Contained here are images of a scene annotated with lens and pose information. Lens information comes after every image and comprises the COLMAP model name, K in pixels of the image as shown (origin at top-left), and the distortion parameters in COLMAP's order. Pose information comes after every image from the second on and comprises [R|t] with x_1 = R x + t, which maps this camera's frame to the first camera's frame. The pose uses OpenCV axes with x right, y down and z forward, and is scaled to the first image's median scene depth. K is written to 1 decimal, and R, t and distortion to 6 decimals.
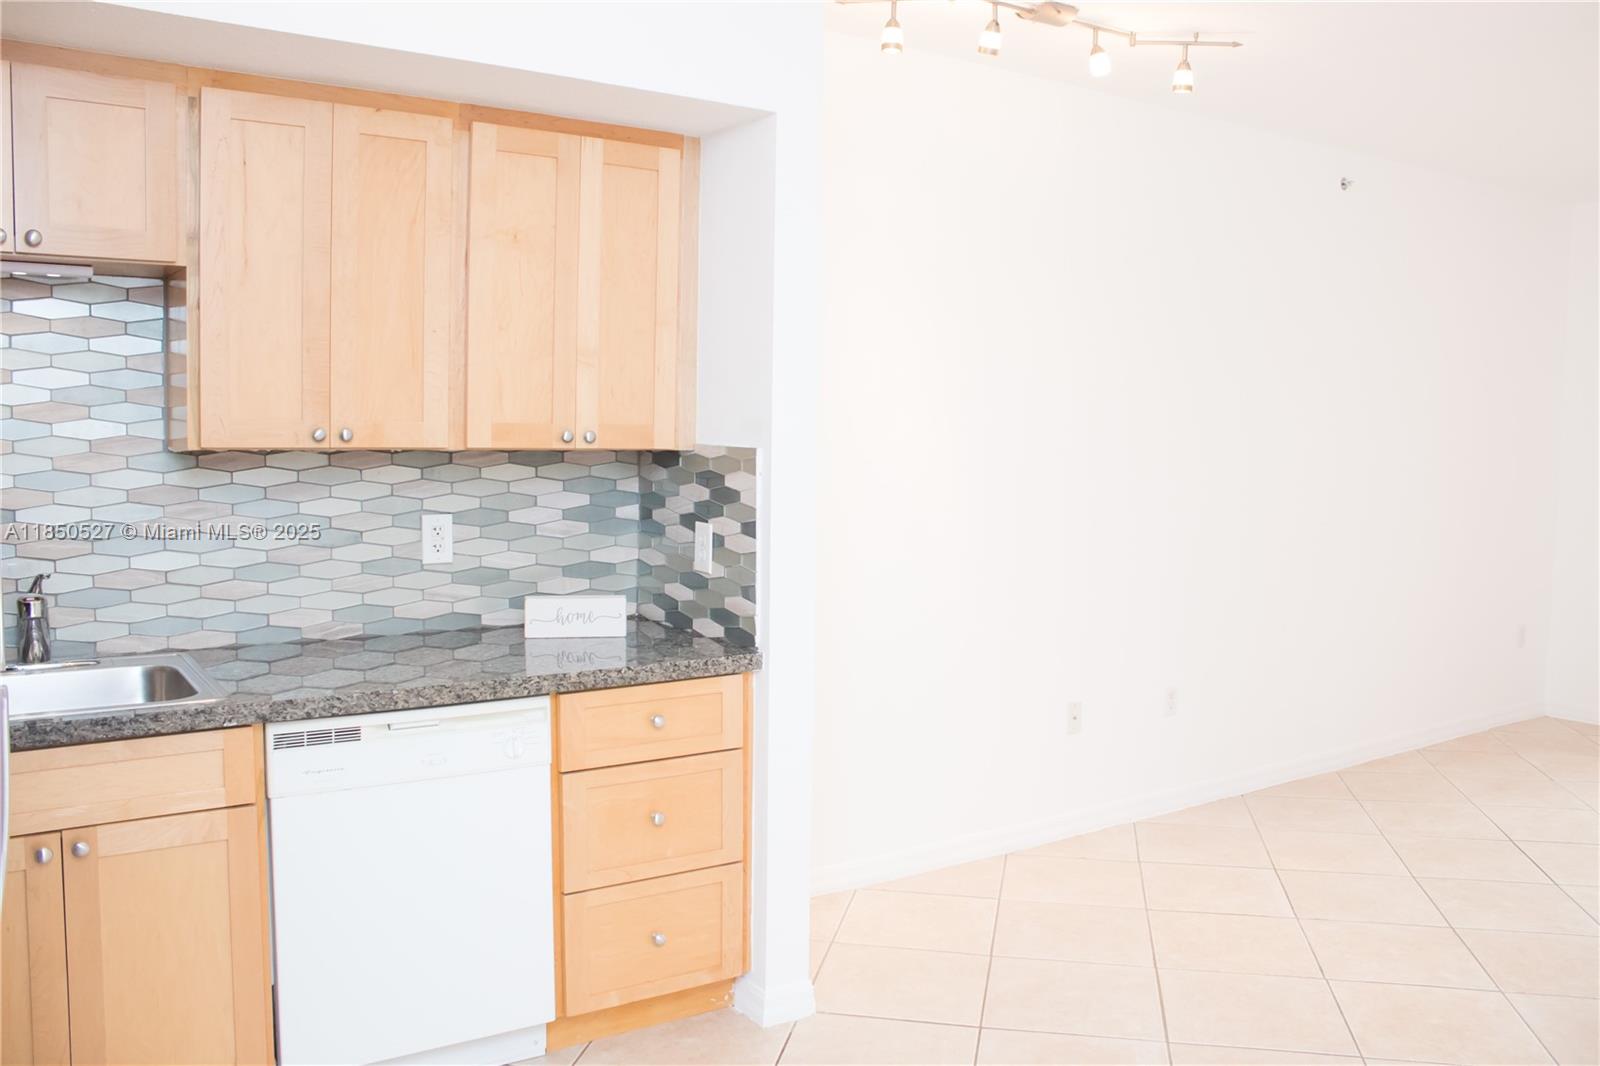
lens RADIAL K [[1359.8, 0, 836.0], [0, 1359.8, 534.8], [0, 0, 1]] dist [-0.159879, 0.132372]
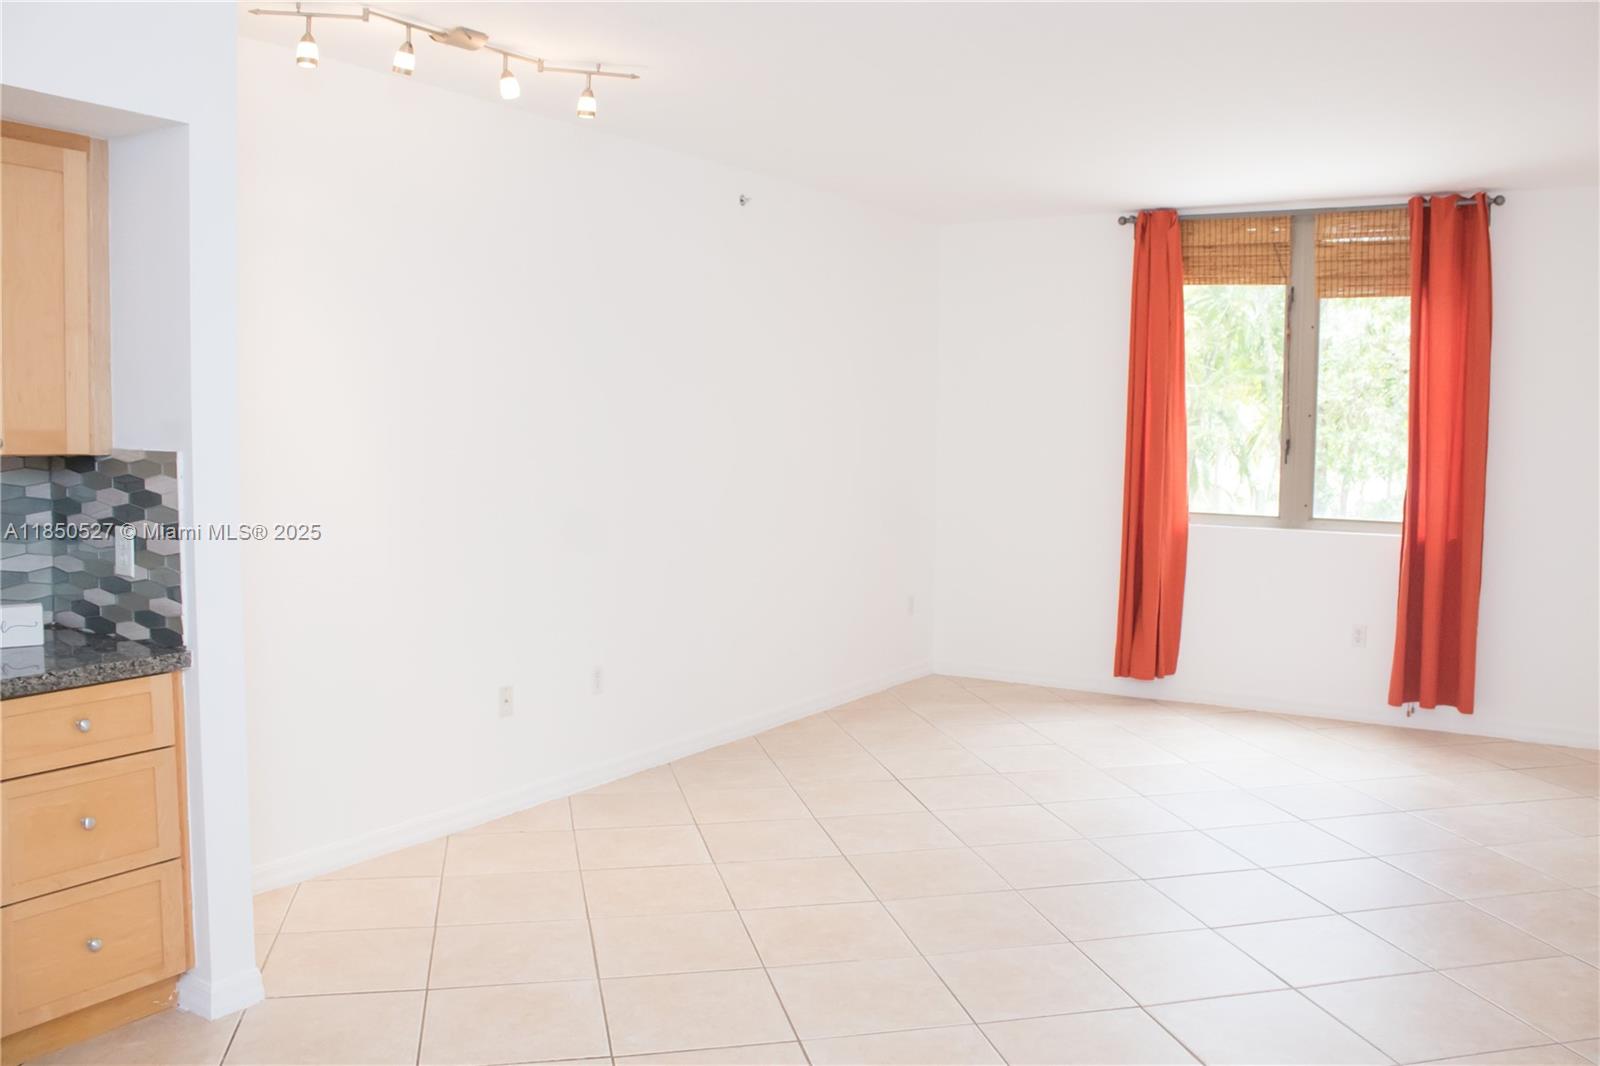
lens RADIAL K [[1359.8, 0, 811.9], [0, 1359.8, 536.5], [0, 0, 1]] dist [-0.159879, 0.132372]
pose [[0.924834, -0.036449, 0.378621, 0.005287], [0.034774, 0.999332, 0.011261, 0.004990], [-0.378779, 0.002752, 0.925483, -0.093908]]
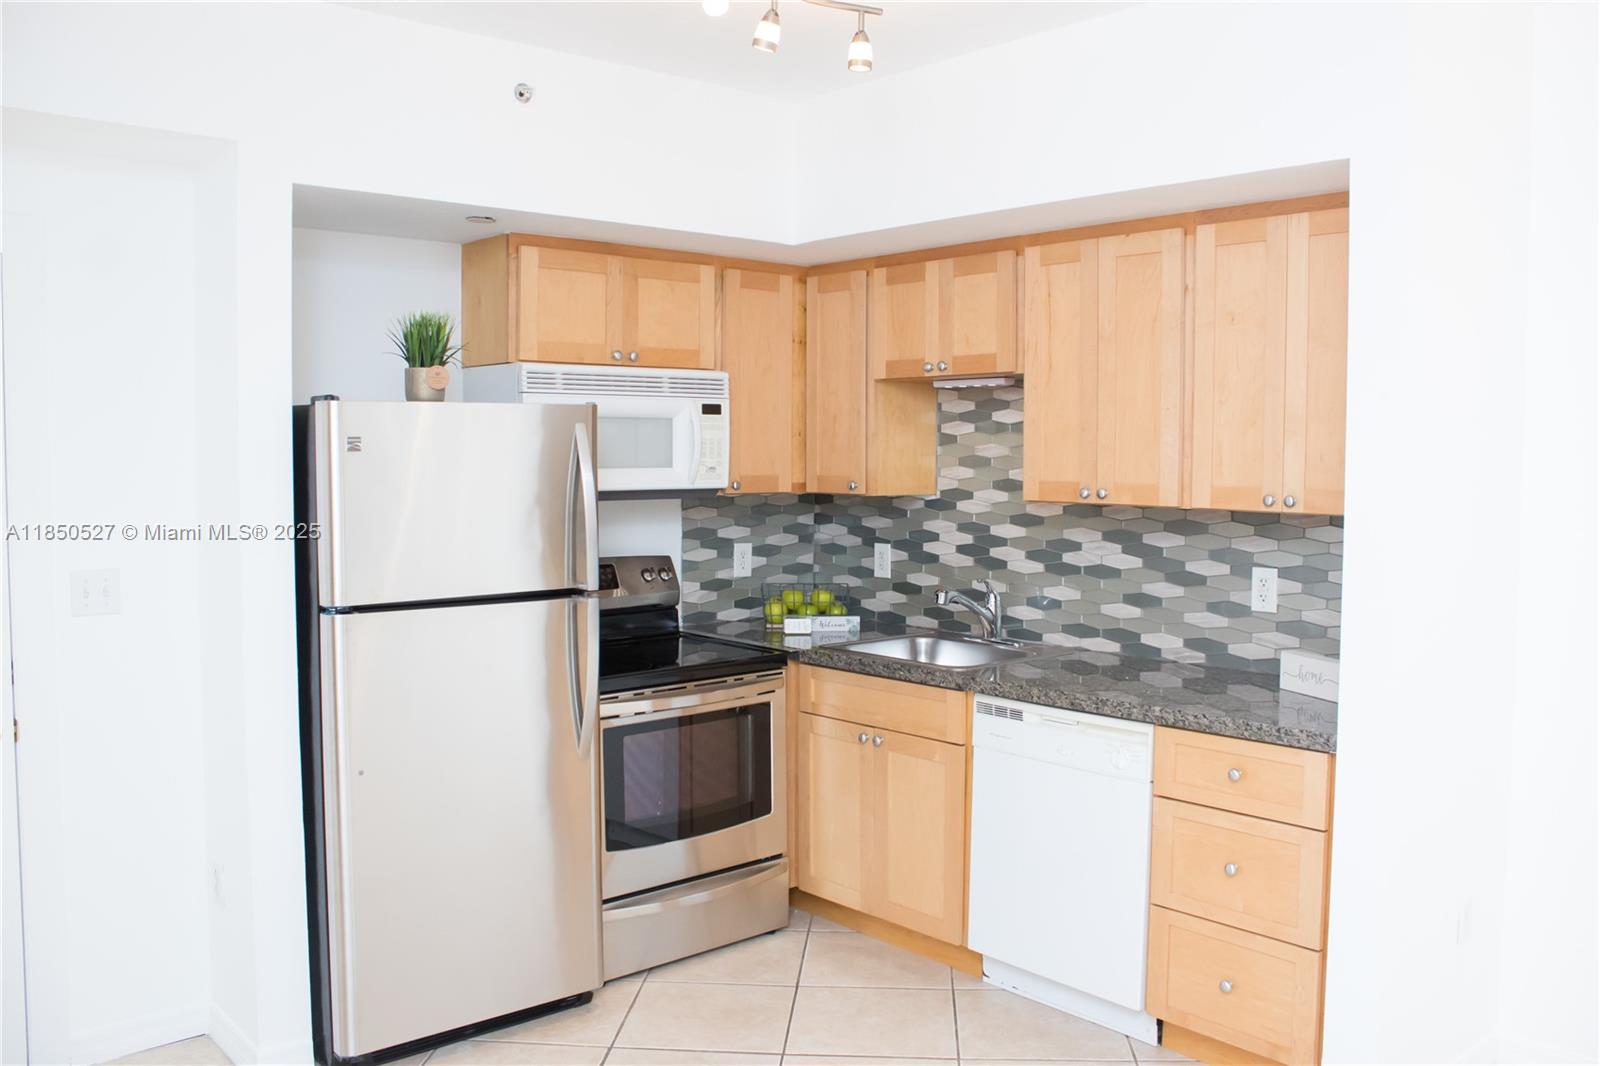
lens RADIAL K [[1359.8, 0, 812.8], [0, 1359.8, 534.1], [0, 0, 1]] dist [-0.159879, 0.132372]
pose [[0.104465, 0.040725, -0.993694, 0.746170], [-0.089605, 0.995483, 0.031378, -0.043222], [0.990484, 0.085762, 0.107643, 0.491805]]
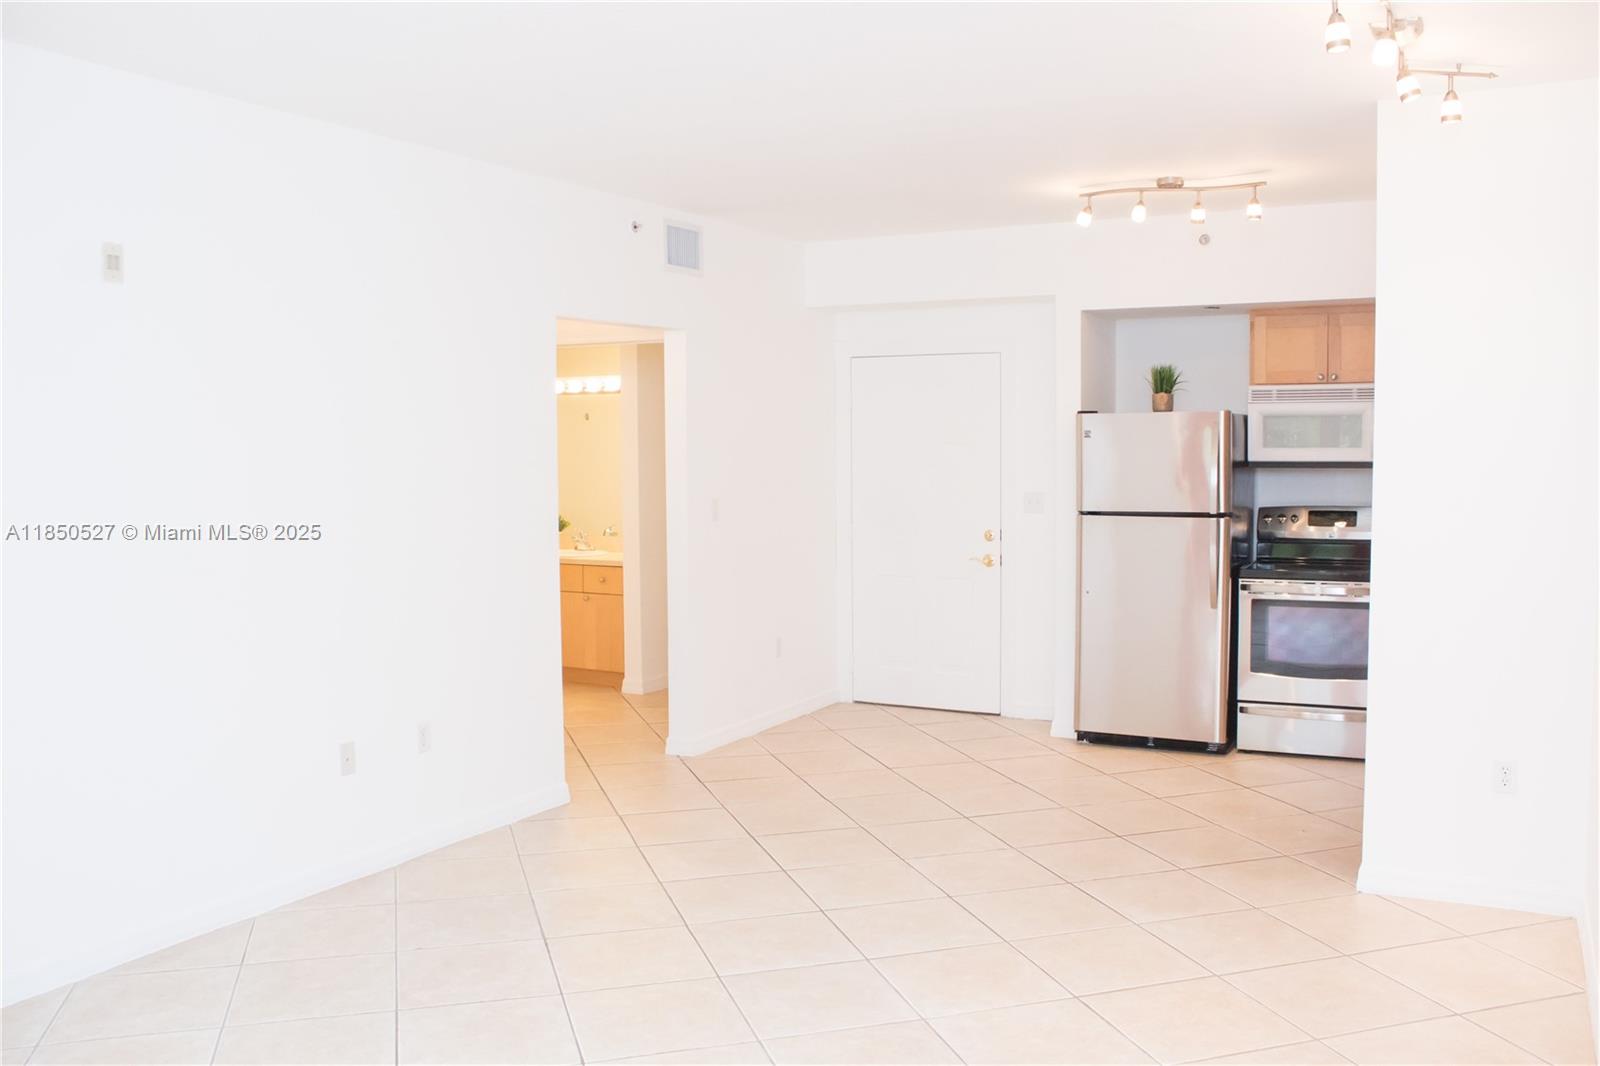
lens RADIAL K [[1359.8, 0, 794.5], [0, 1359.8, 524.2], [0, 0, 1]] dist [-0.159879, 0.132372]
pose [[-0.900422, 0.015488, -0.434741, 1.027585], [-0.047031, 0.990043, 0.132678, -0.155502], [0.432467, 0.139913, -0.890728, 1.818787]]
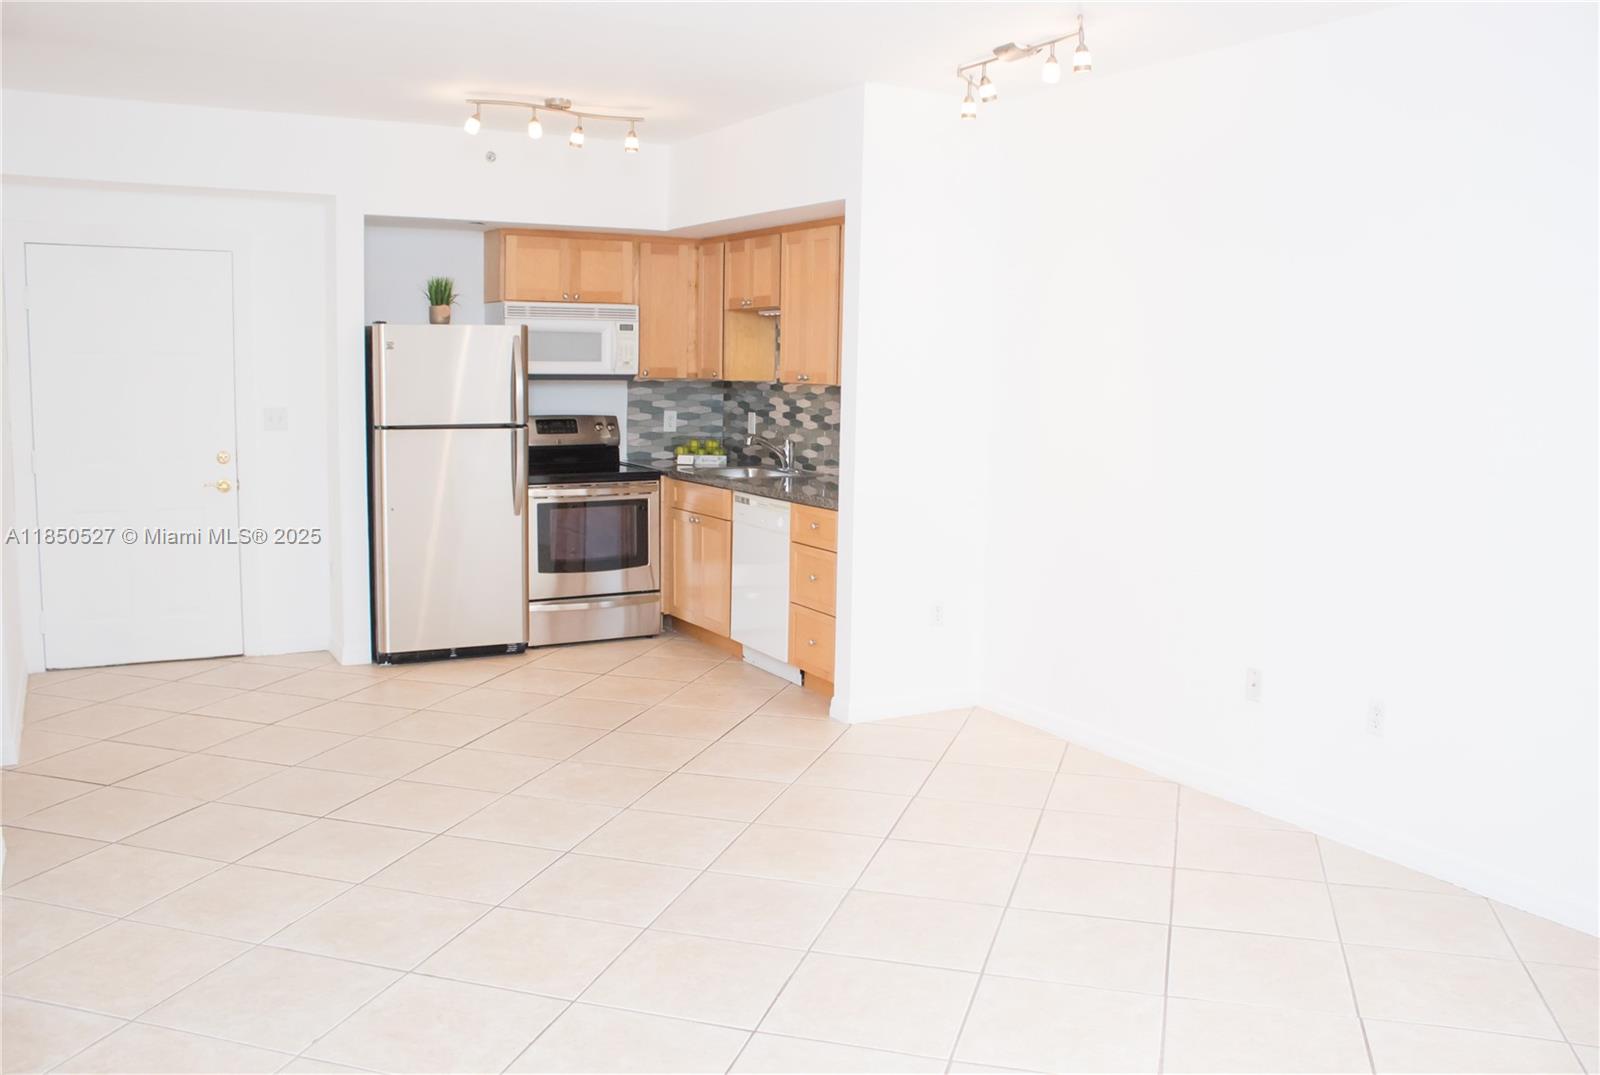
lens RADIAL K [[1398.4, 0, 787.8], [0, 1398.4, 542.1], [0, 0, 1]] dist [-0.136152, 0.001812]
pose [[-0.124324, 0.106012, -0.986562, 1.637889], [-0.107866, 0.986940, 0.119646, -0.066485], [0.986361, 0.121292, -0.111265, 1.055207]]
